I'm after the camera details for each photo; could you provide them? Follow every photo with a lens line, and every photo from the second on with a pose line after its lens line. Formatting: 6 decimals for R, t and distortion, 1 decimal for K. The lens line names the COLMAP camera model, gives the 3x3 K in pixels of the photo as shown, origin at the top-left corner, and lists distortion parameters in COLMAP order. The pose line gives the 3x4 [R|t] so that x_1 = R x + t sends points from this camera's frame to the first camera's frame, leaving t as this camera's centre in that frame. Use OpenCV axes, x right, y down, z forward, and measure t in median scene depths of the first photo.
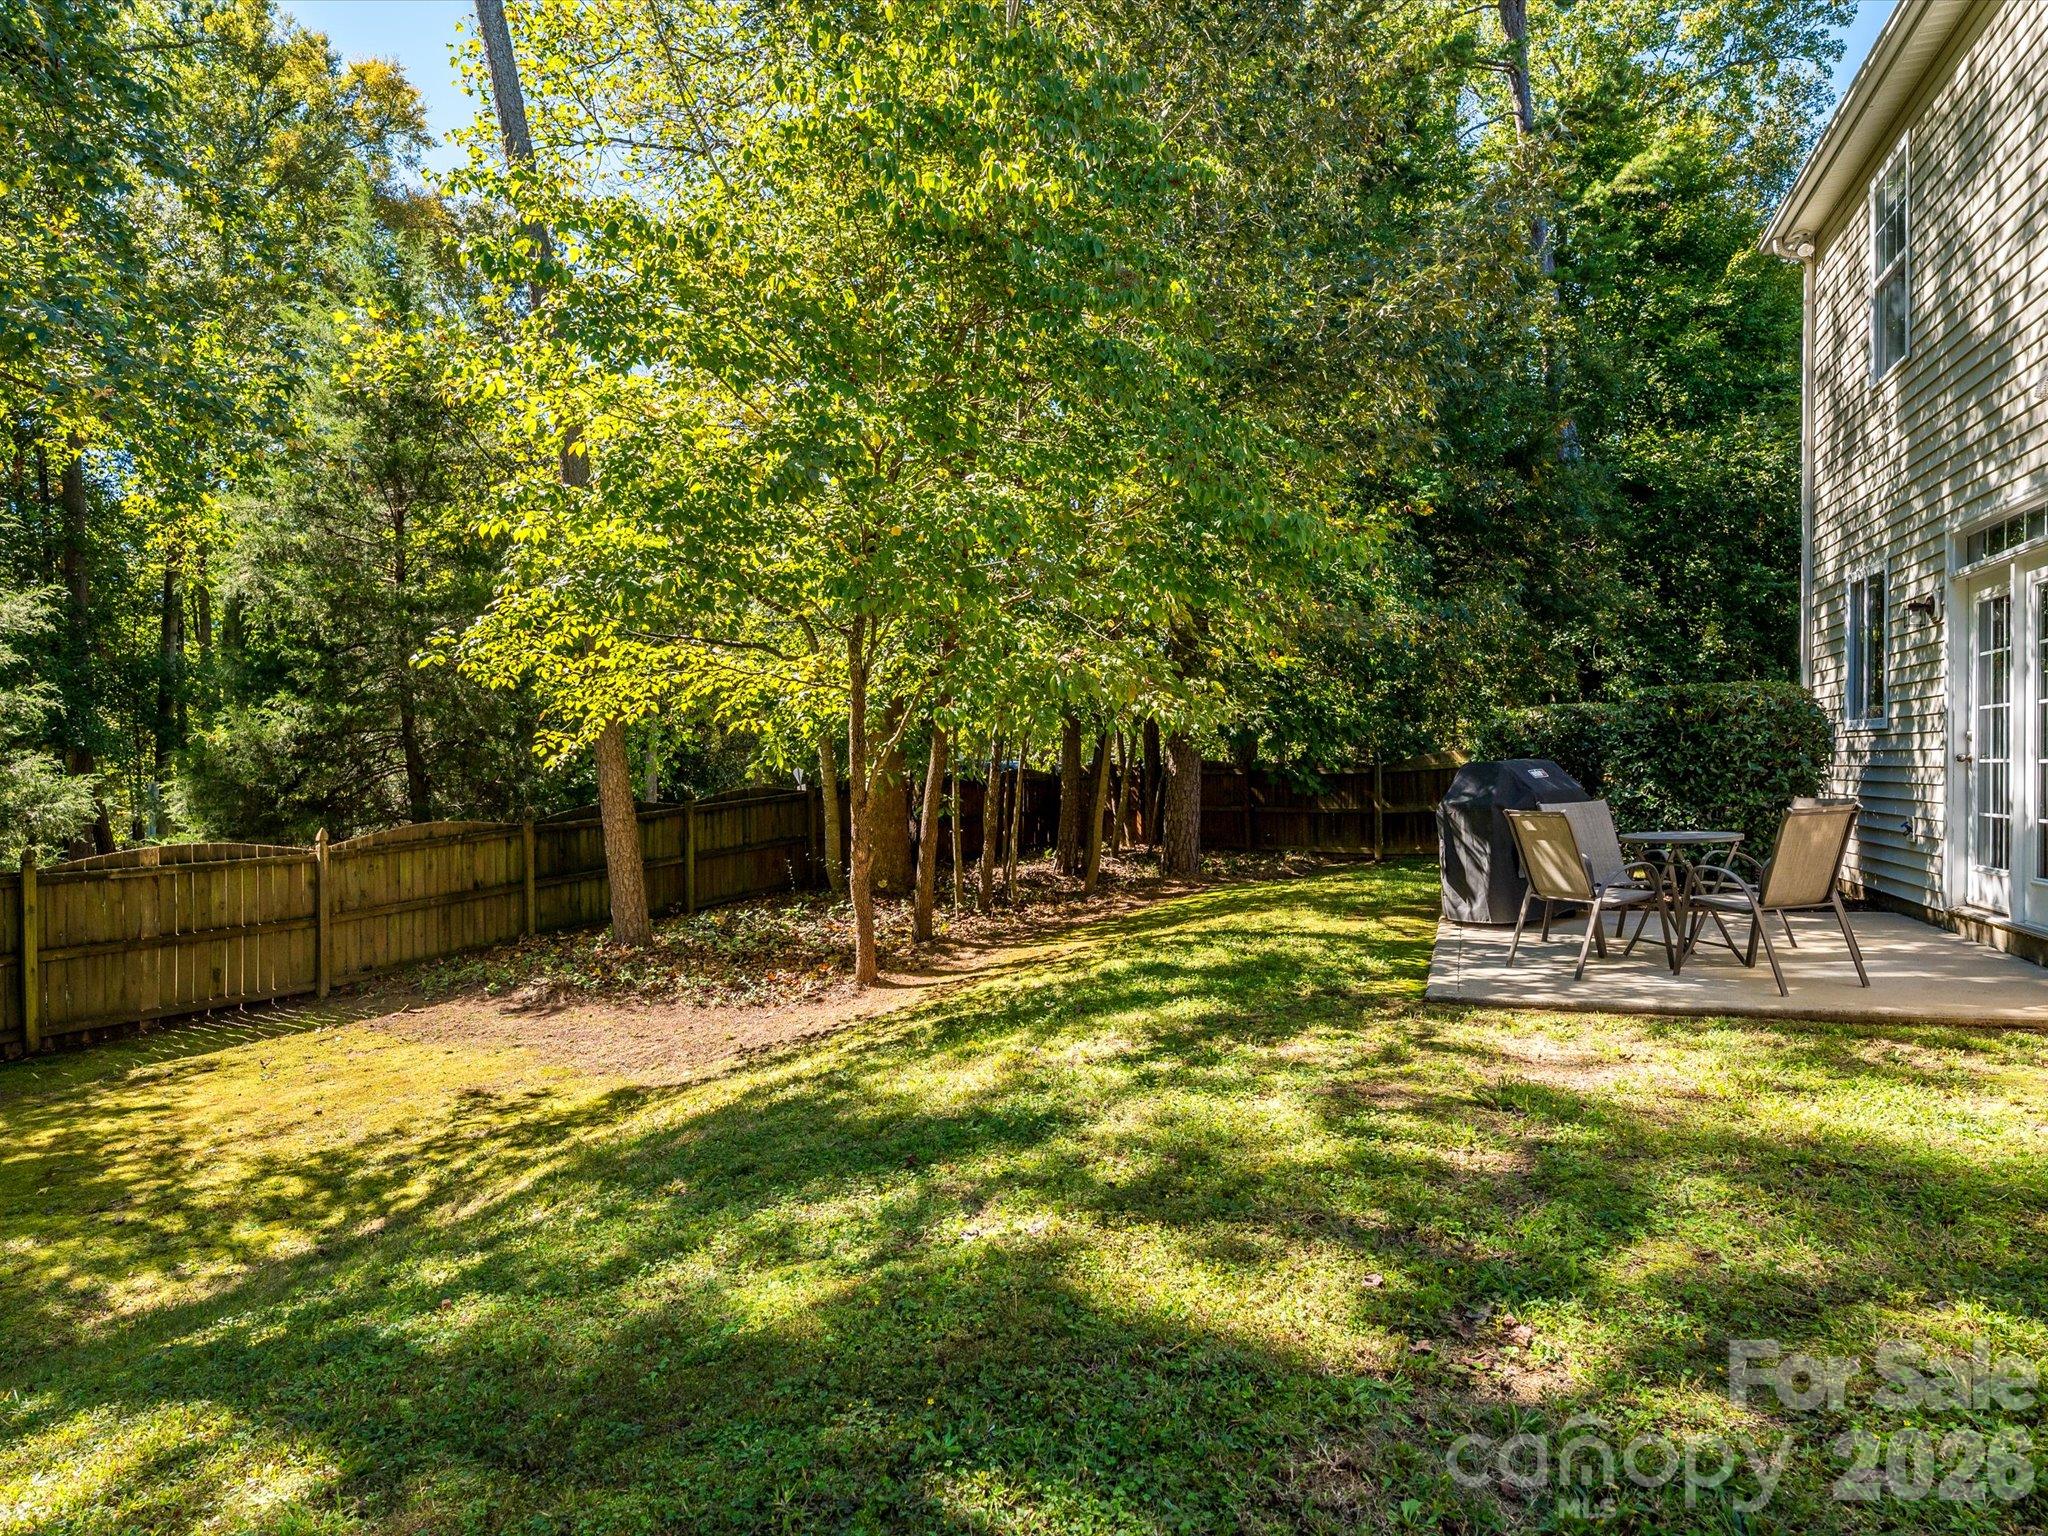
lens RADIAL K [[1198.8, 0, 1026.9], [0, 1198.8, 766.2], [0, 0, 1]] dist [-0.000518, 0.002508]
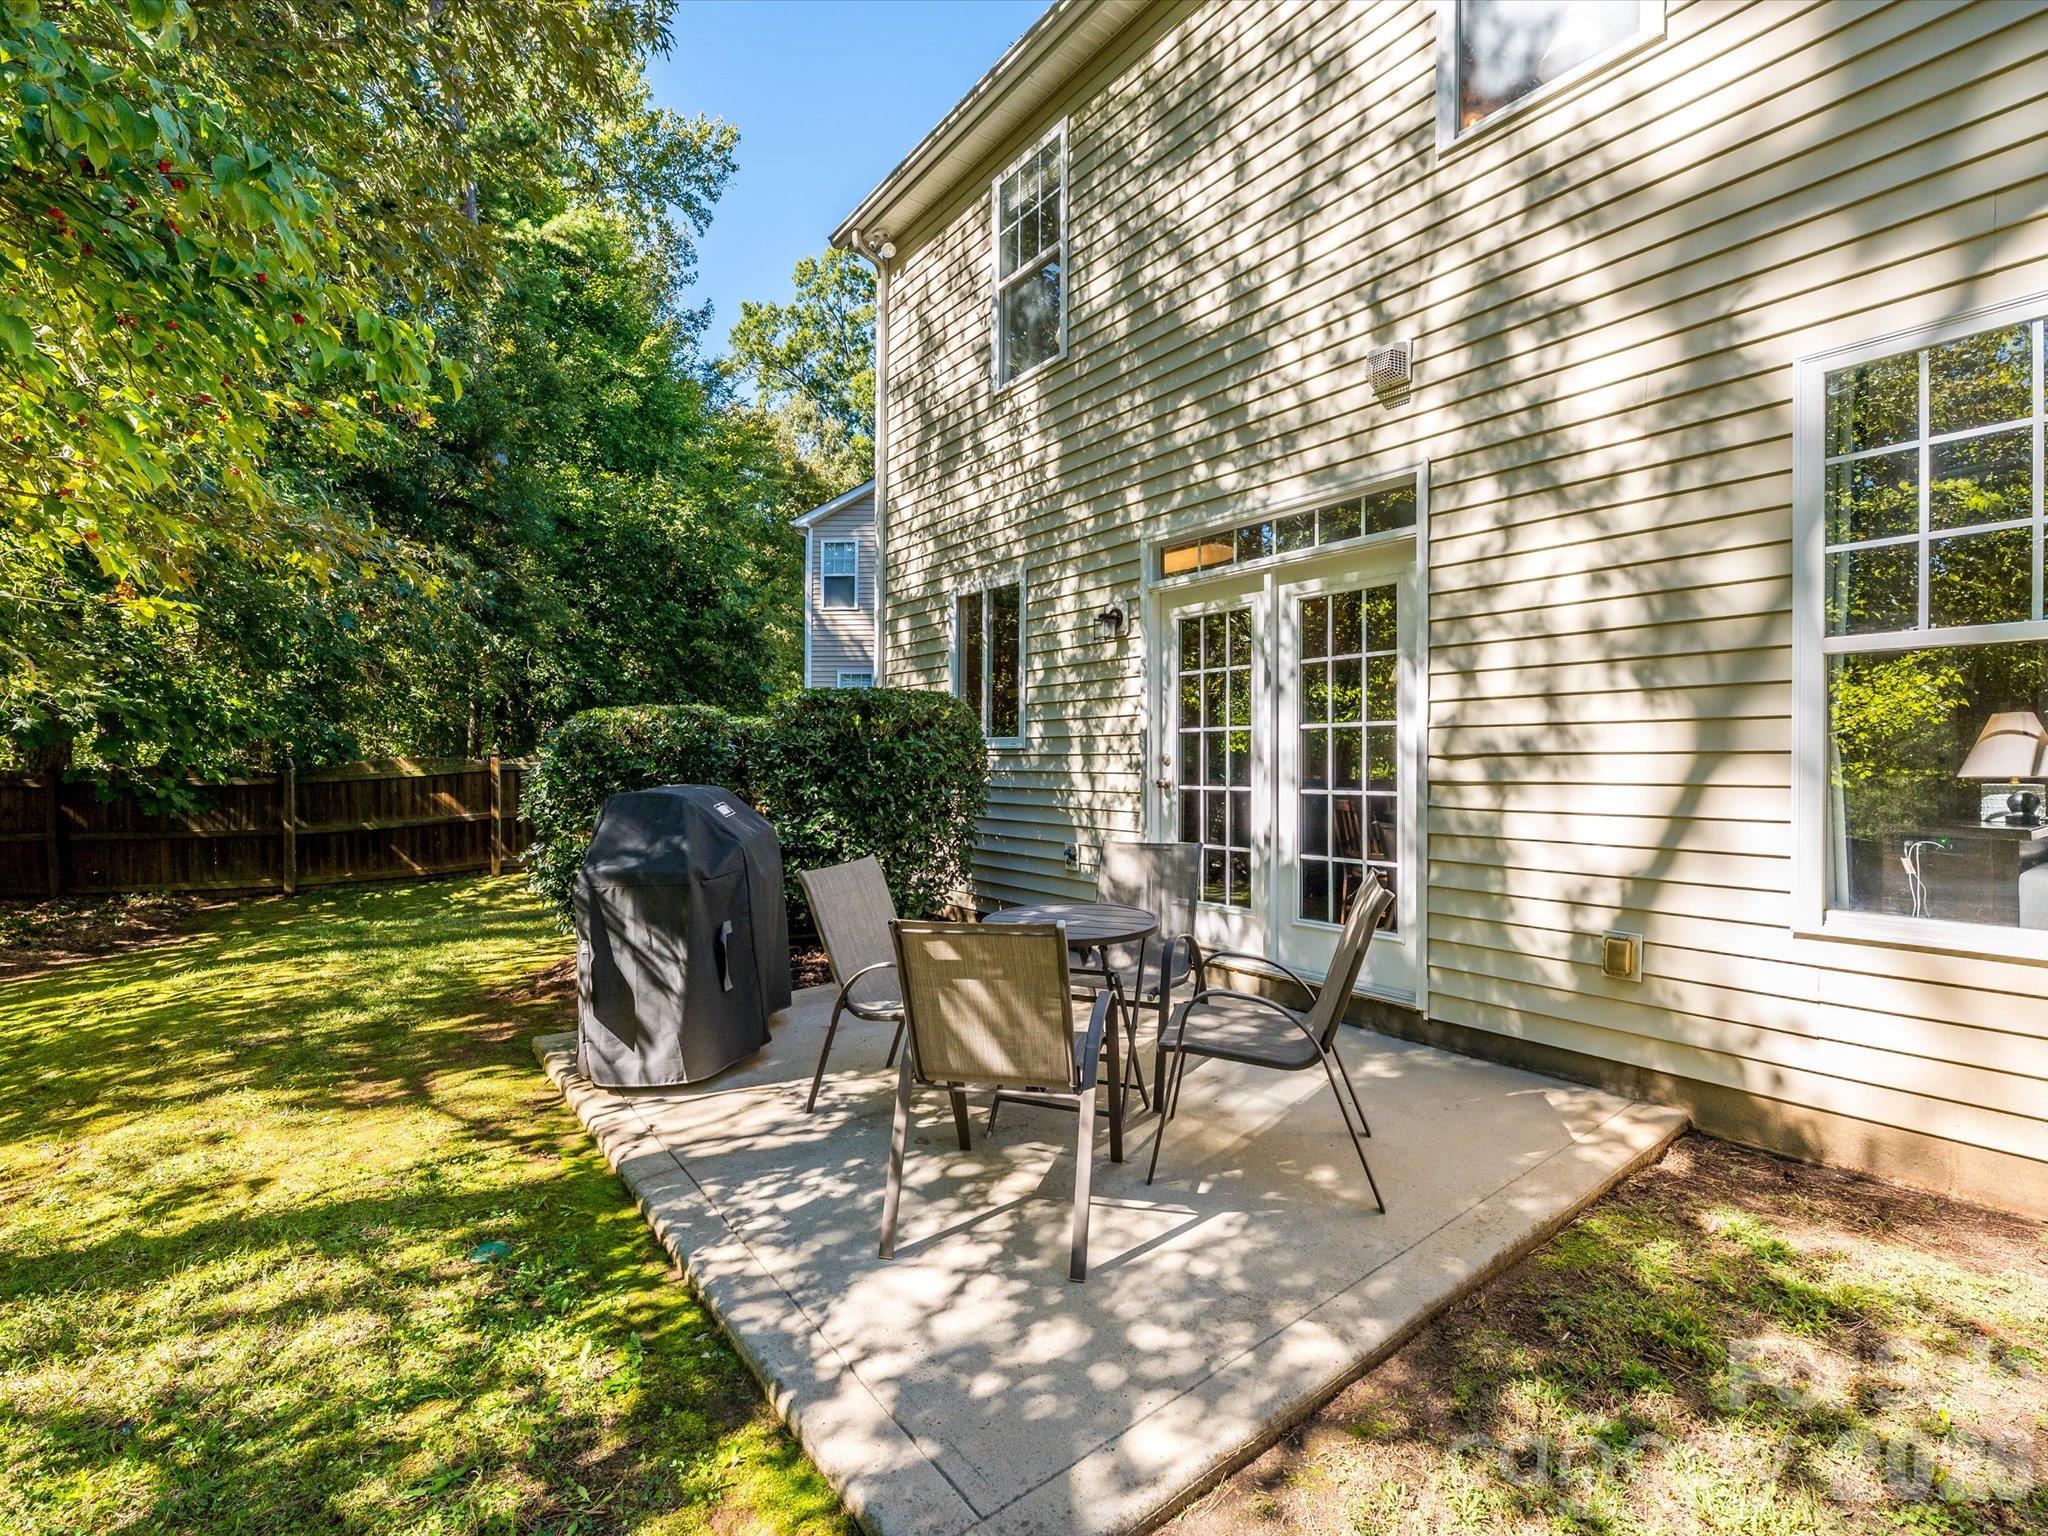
lens RADIAL K [[915.0, 0, 1022.7], [0, 915.0, 762.4], [0, 0, 1]] dist [-0.000023, -0.000881]
pose [[0.540332, 0.005671, 0.841433, 0.109554], [-0.003363, 0.999984, -0.004580, -0.017580], [-0.841445, -0.000355, 0.540342, 0.627380]]
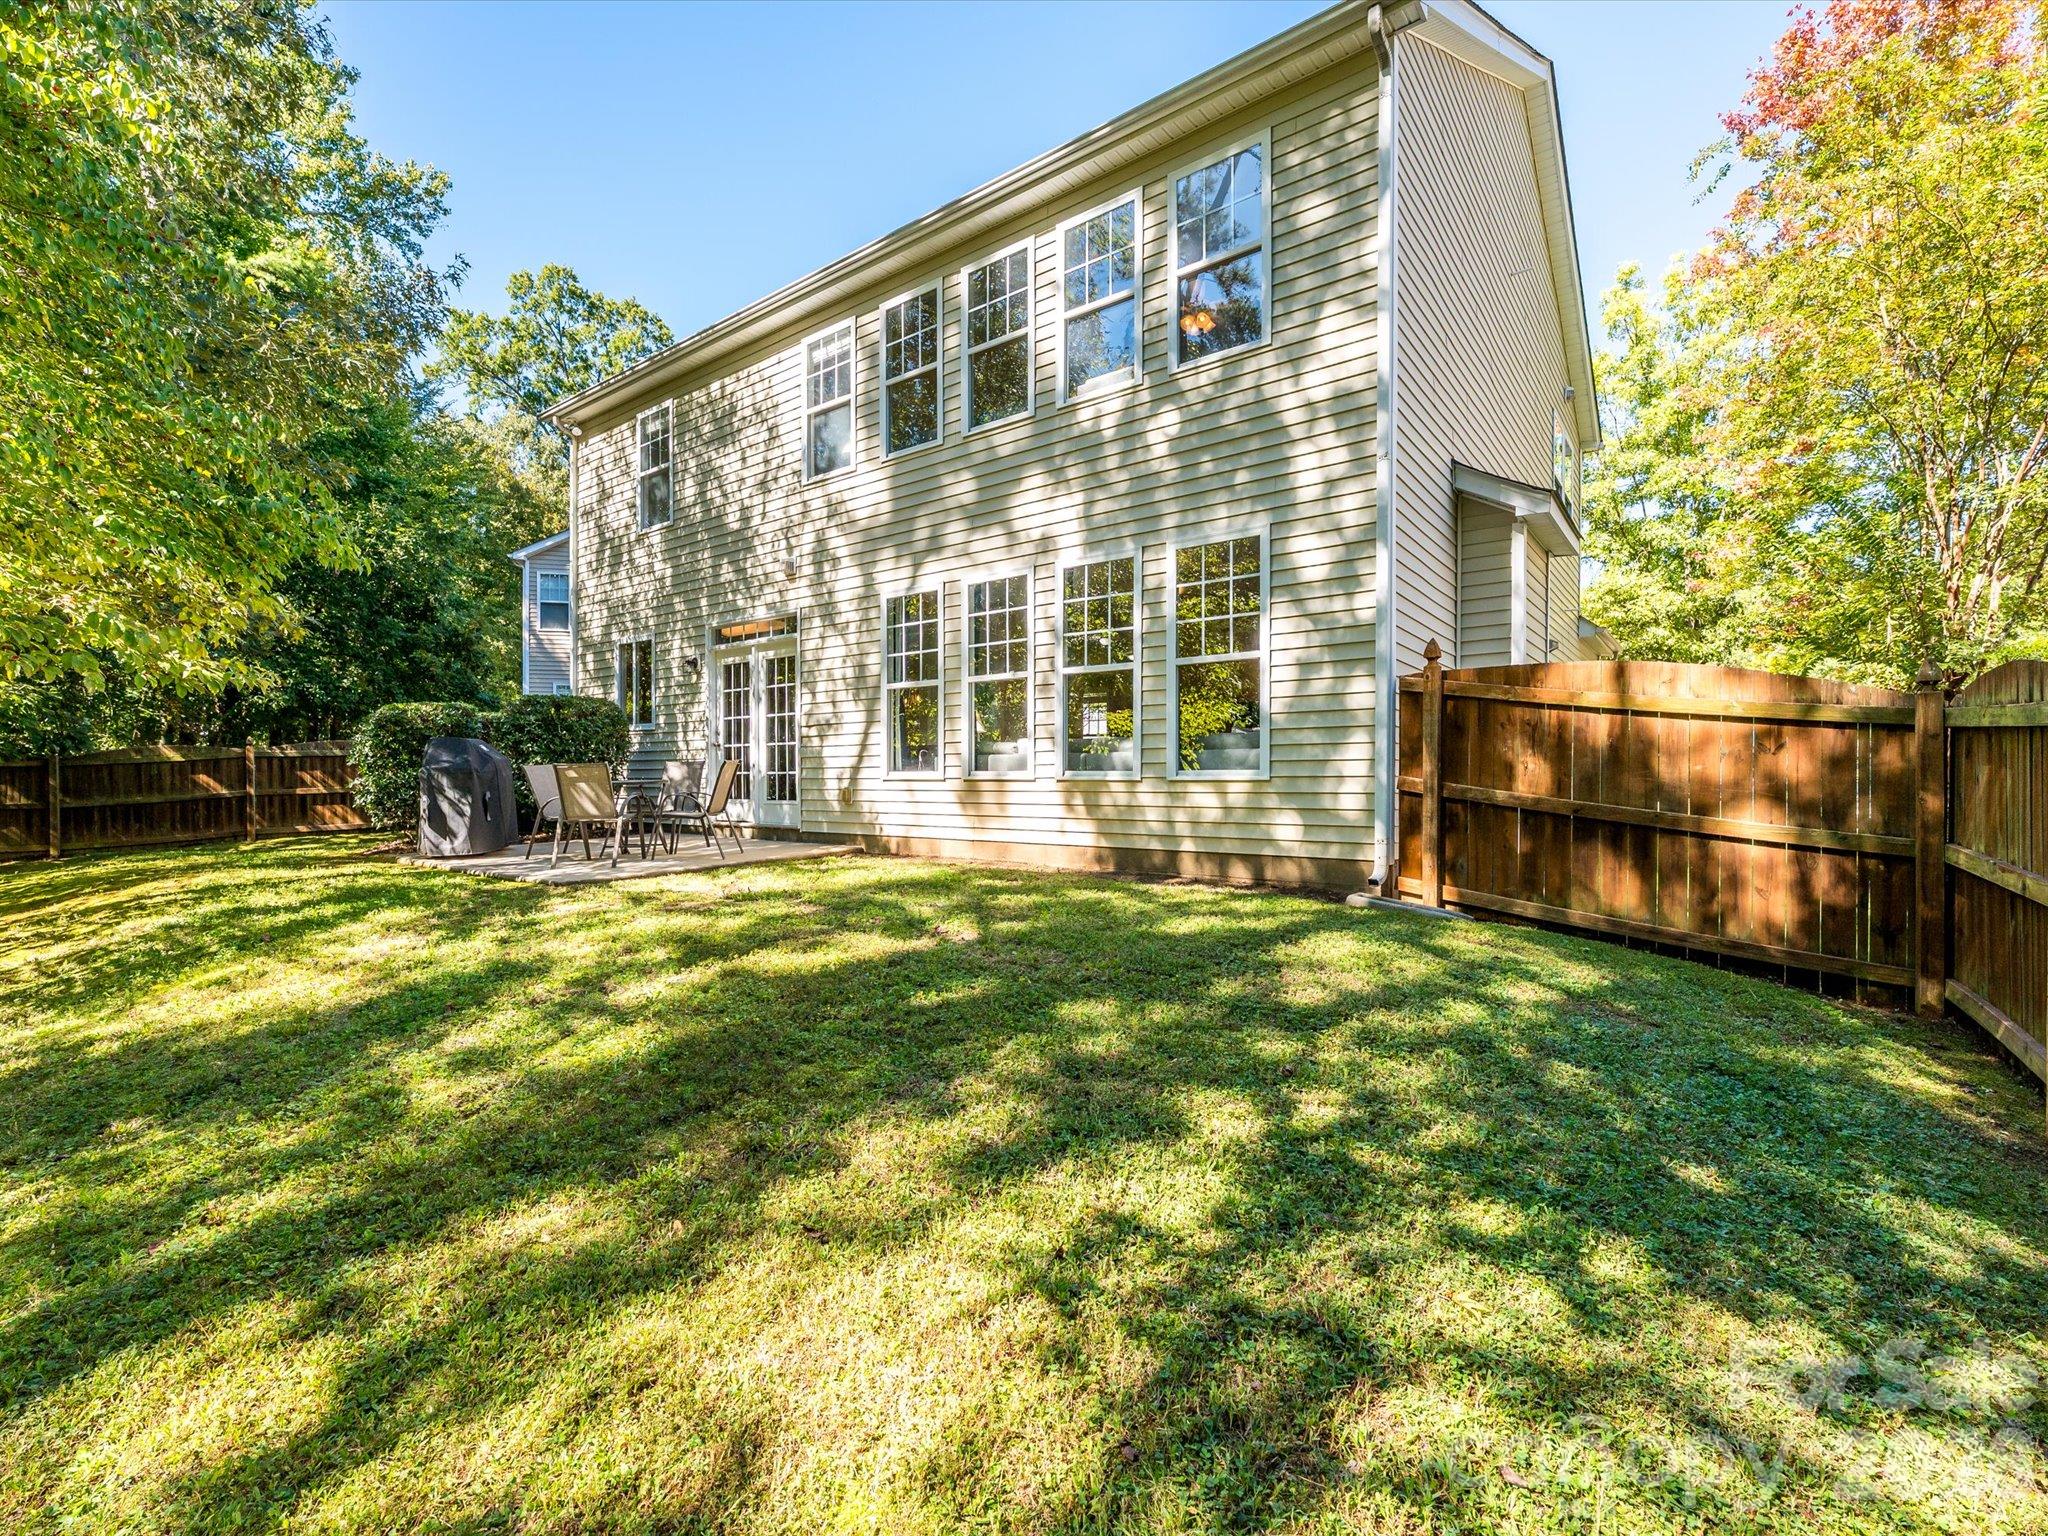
lens RADIAL K [[915.0, 0, 1029.5], [0, 915.0, 785.7], [0, 0, 1]] dist [-0.000023, -0.000881]
pose [[0.295113, -0.003521, 0.955456, -0.420476], [0.002656, 0.999992, 0.002865, 0.050584], [-0.955459, 0.001692, 0.295120, 0.077811]]
